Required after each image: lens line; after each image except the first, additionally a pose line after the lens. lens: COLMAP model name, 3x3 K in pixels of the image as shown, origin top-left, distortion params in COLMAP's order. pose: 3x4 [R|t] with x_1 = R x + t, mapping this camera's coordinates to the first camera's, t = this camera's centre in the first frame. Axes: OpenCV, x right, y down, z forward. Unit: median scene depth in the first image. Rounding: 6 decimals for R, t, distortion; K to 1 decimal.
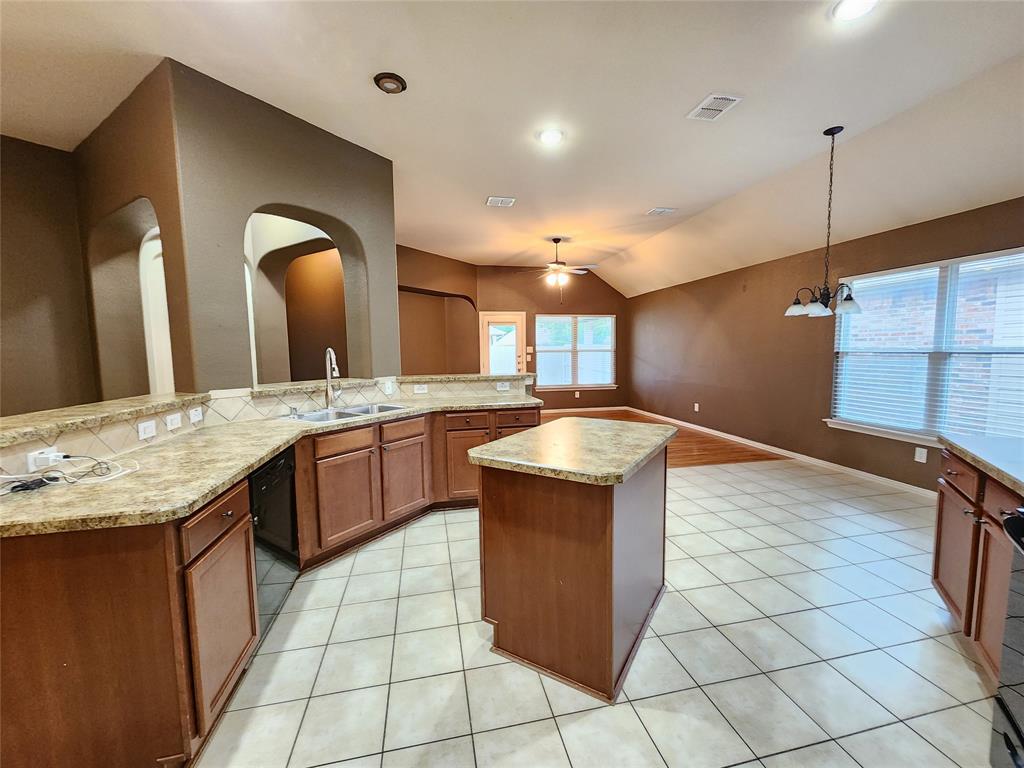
lens RADIAL K [[420.9, 0, 508.0], [0, 420.9, 386.2], [0, 0, 1]] dist [0.001951, 0.000427]
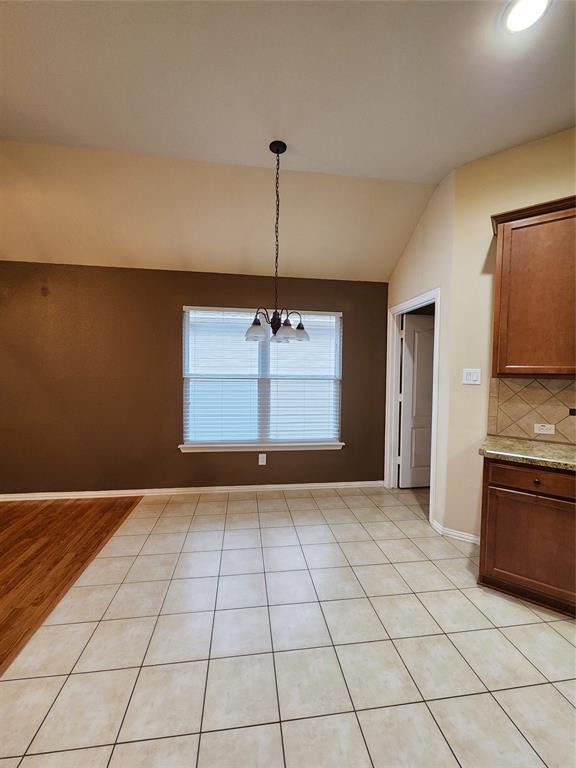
lens RADIAL K [[315.7, 0, 283.9], [0, 315.7, 385.3], [0, 0, 1]] dist [0.001951, 0.000427]
pose [[0.066581, -0.040700, 0.996951, 0.048501], [0.075485, 0.996510, 0.035641, -0.087514], [-0.994922, 0.072882, 0.069420, 0.858353]]
